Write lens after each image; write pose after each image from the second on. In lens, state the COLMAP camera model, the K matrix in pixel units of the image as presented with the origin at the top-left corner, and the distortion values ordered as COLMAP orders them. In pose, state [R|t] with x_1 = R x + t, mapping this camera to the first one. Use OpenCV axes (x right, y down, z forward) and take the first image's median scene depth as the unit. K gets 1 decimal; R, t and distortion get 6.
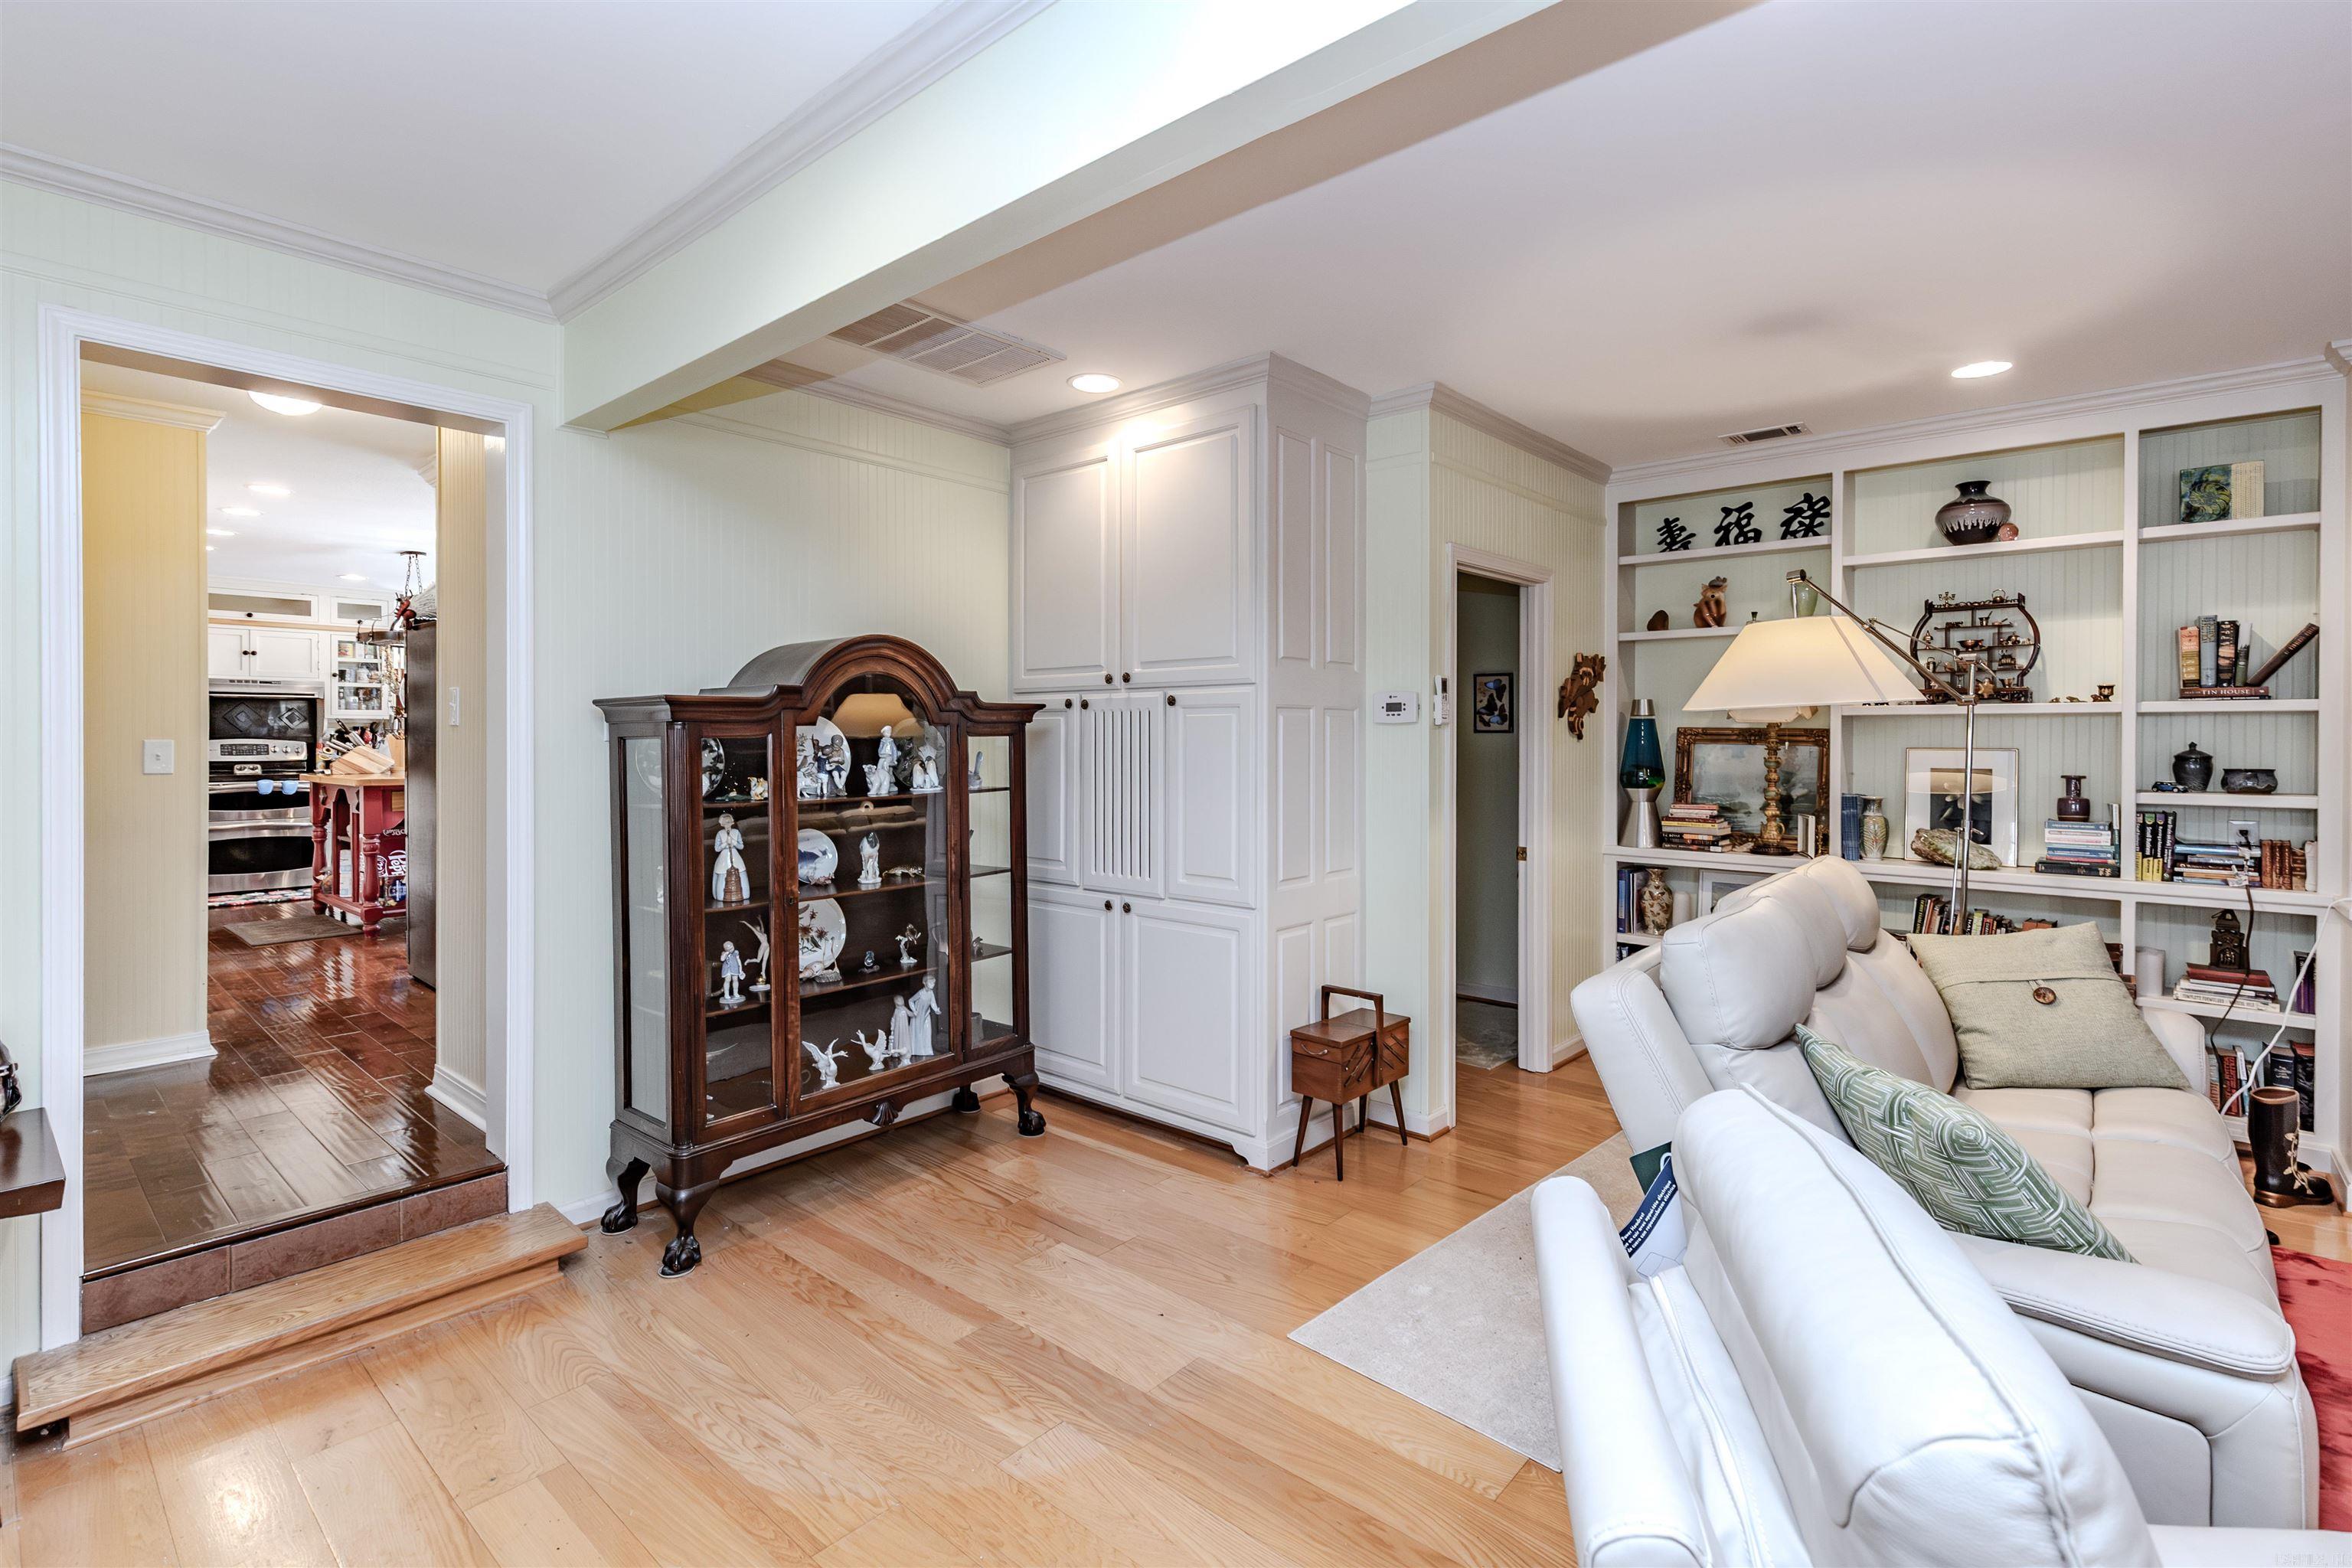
lens RADIAL K [[1074.2, 0, 1158.7], [0, 1074.2, 742.9], [0, 0, 1]] dist [0.004238, -0.002094]
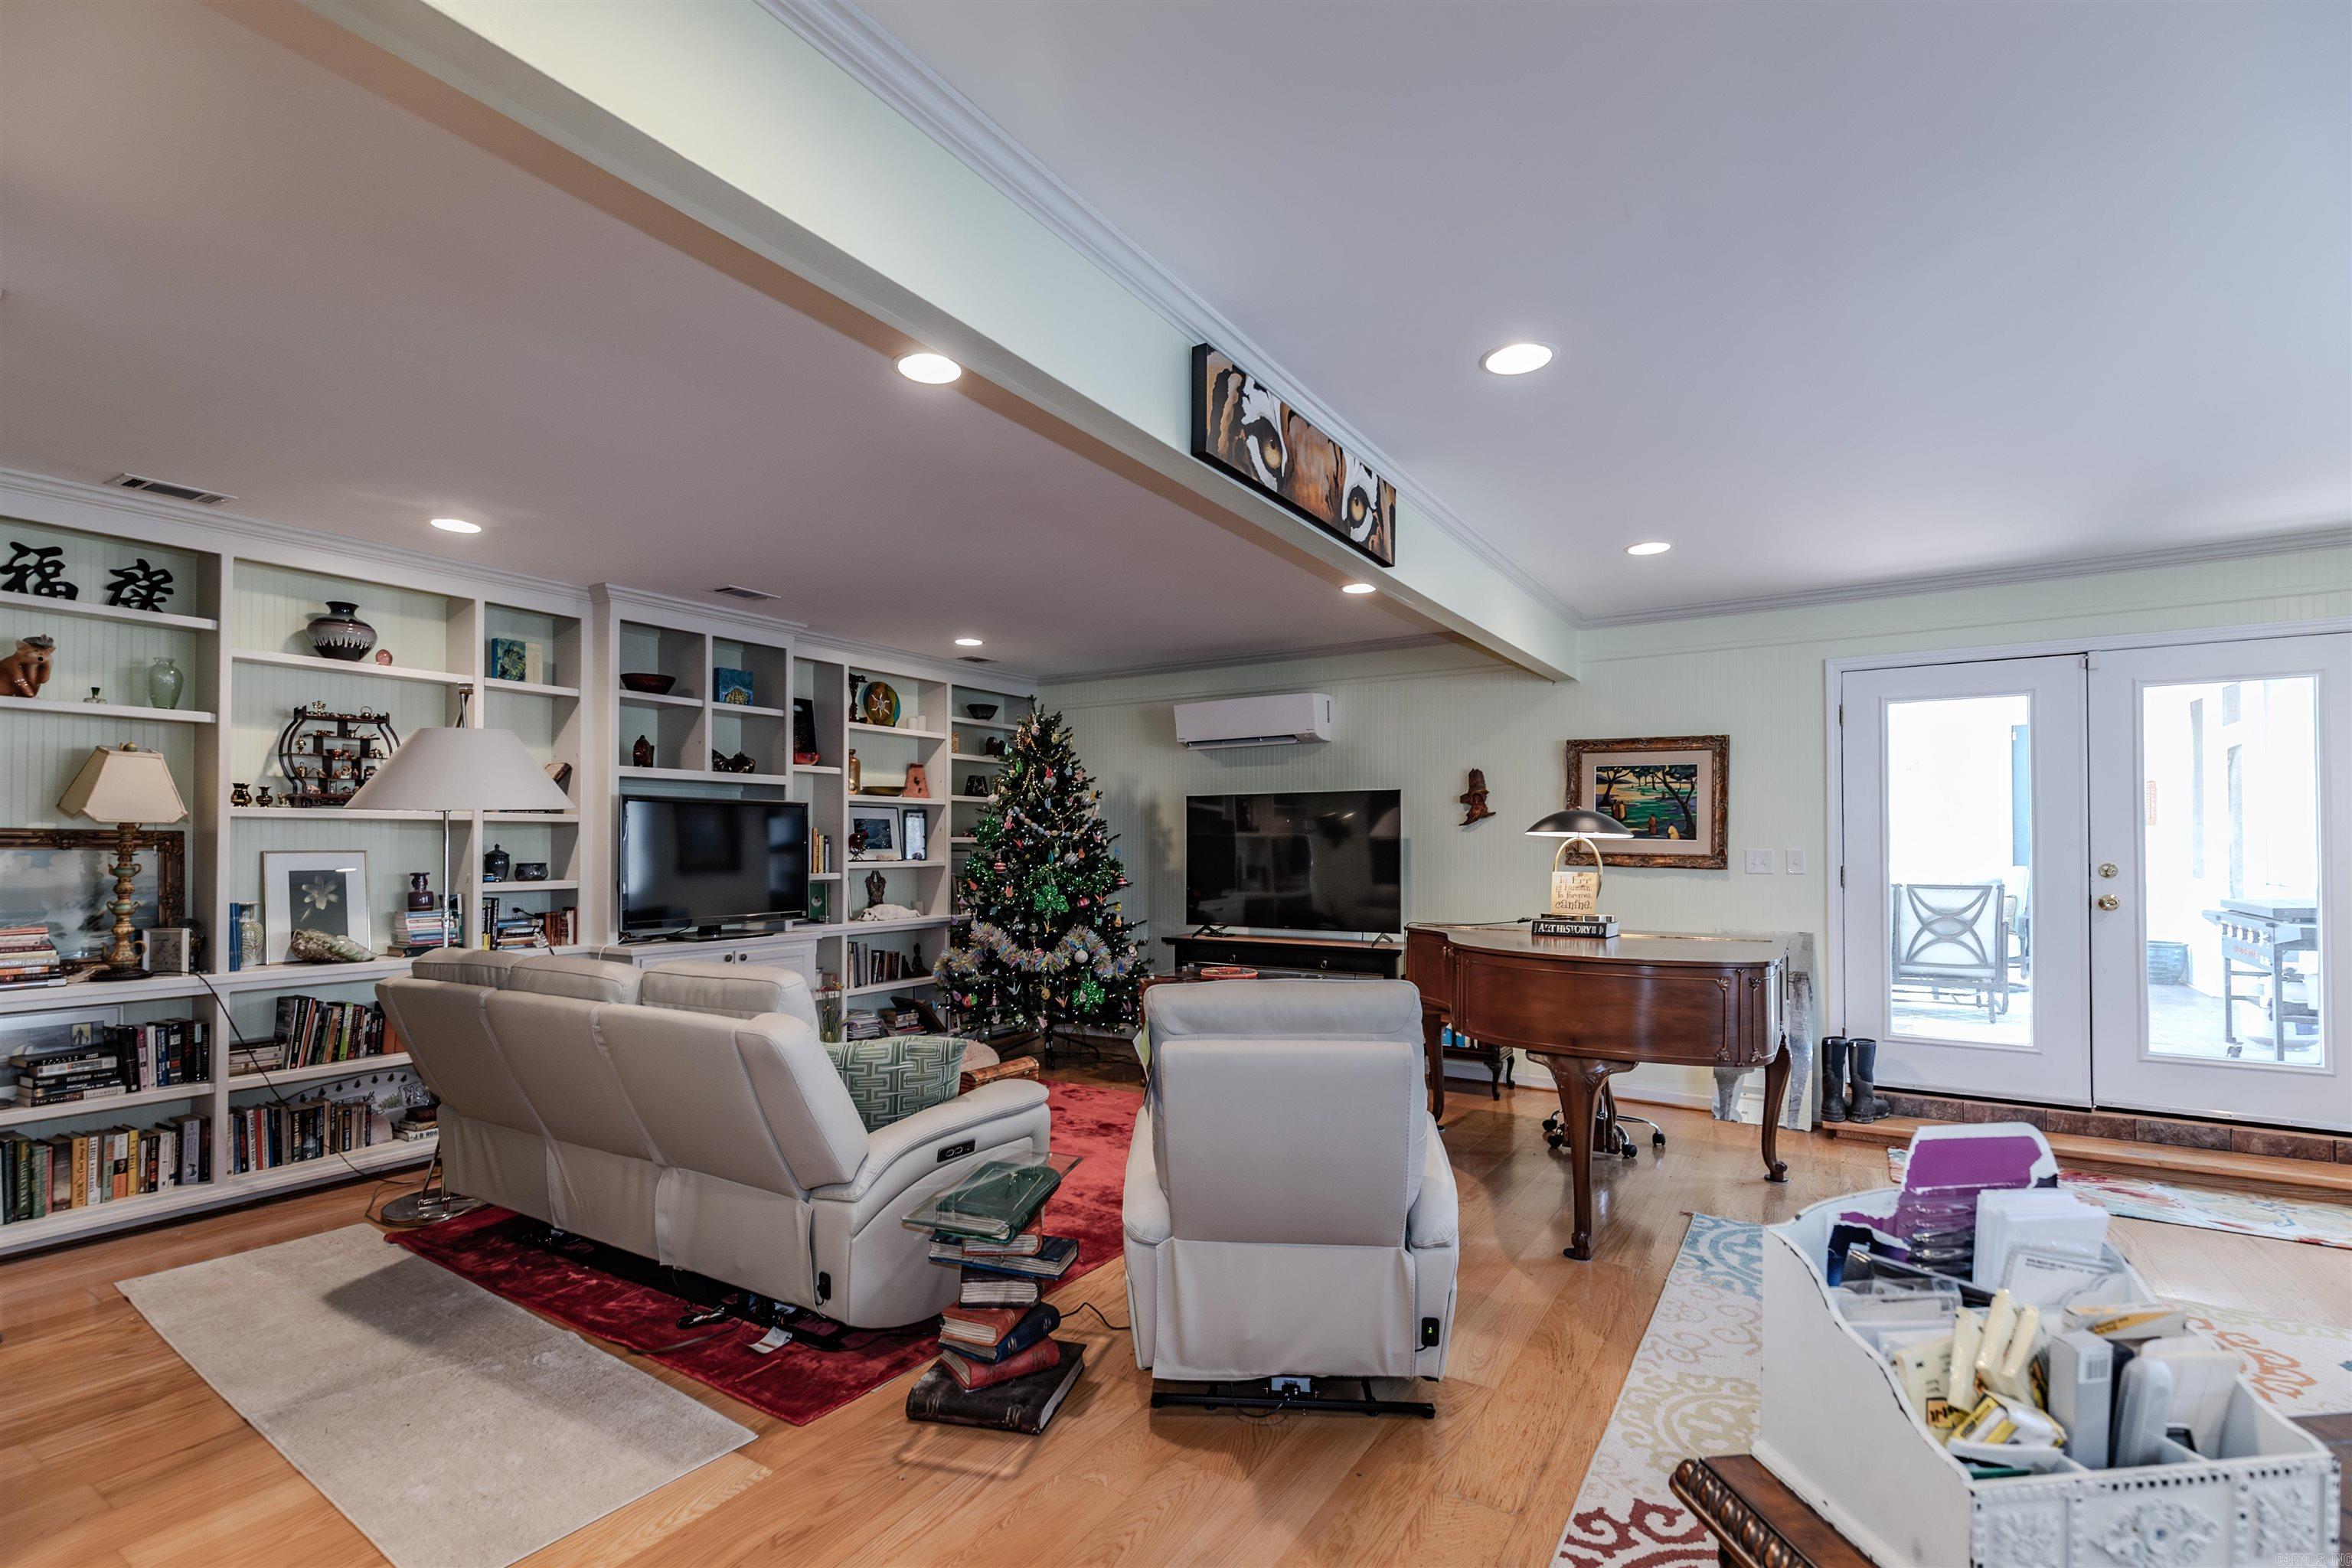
lens RADIAL K [[1074.2, 0, 1174.9], [0, 1074.2, 830.6], [0, 0, 1]] dist [0.004238, -0.002094]
pose [[-0.174595, 0.011047, 0.984578, -0.463053], [0.008551, 0.999916, -0.009703, 0.002746], [-0.984603, 0.006725, -0.174674, 0.388210]]
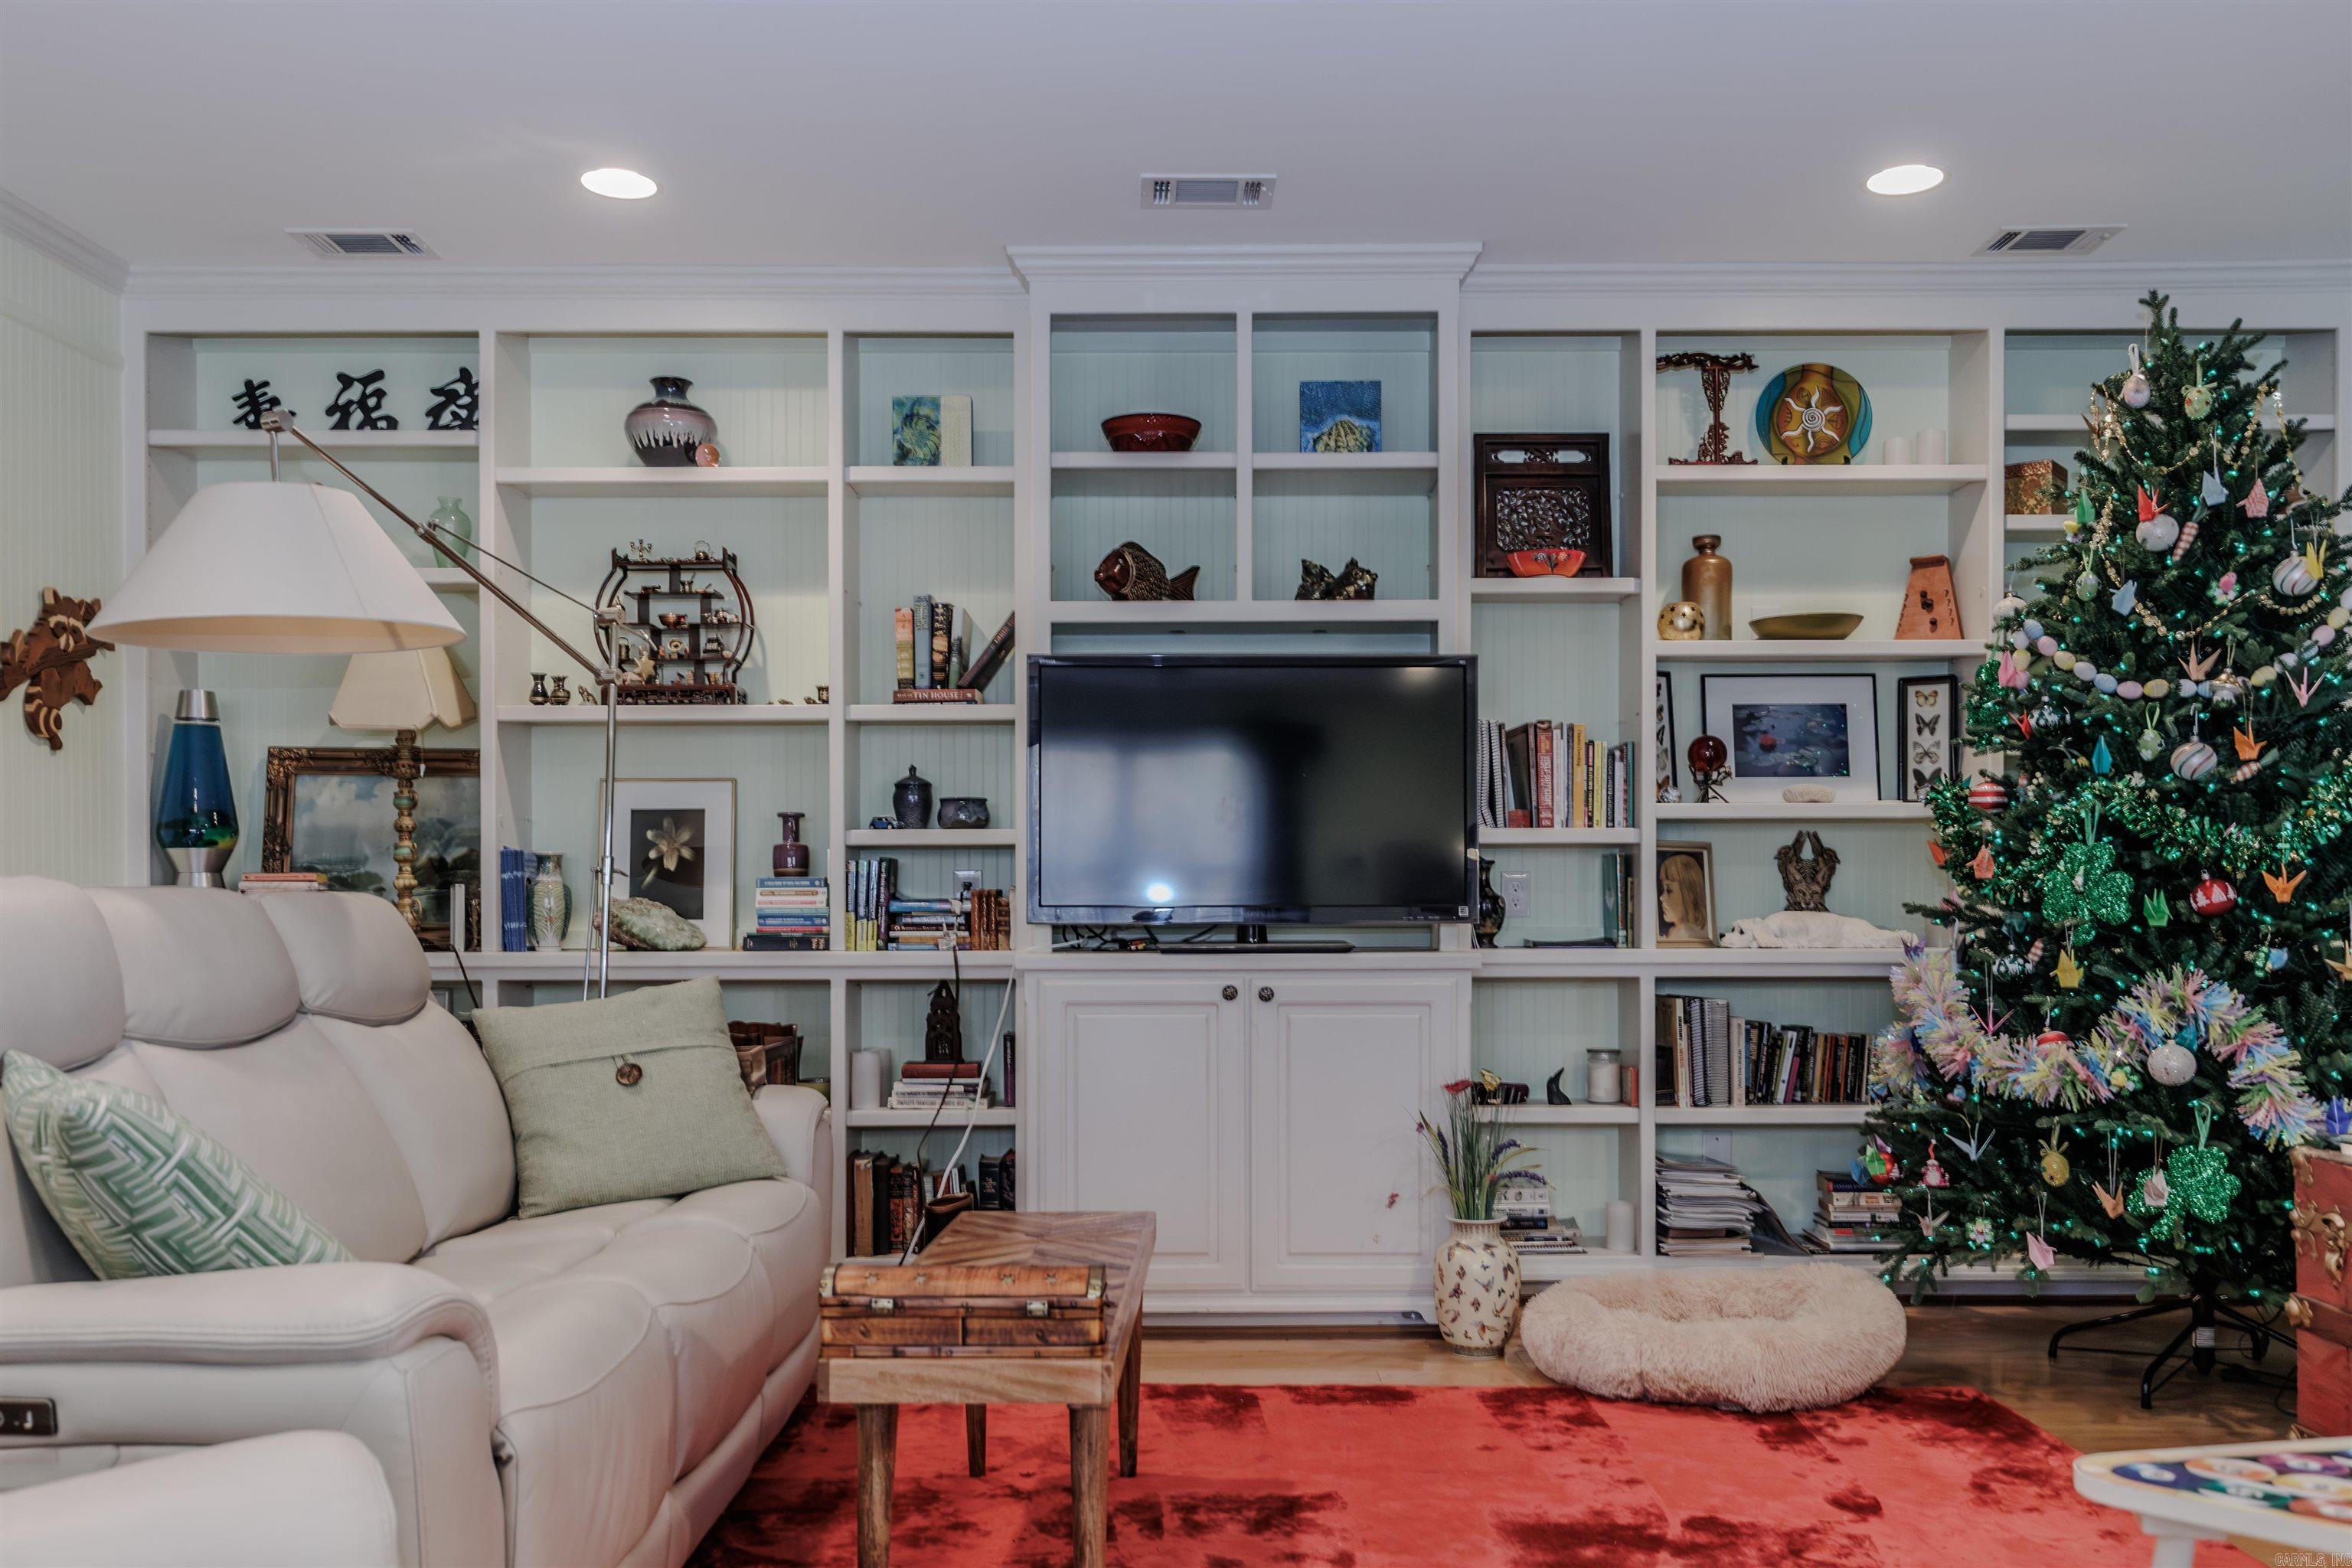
lens RADIAL K [[1941.6, 0, 1178.2], [0, 1941.6, 910.1], [0, 0, 1]] dist [0.007028, -0.009357]
pose [[0.739583, -0.005500, 0.673043, 0.180309], [0.008917, 0.999959, -0.001627, 0.098429], [-0.673006, 0.007205, 0.739602, -0.112919]]
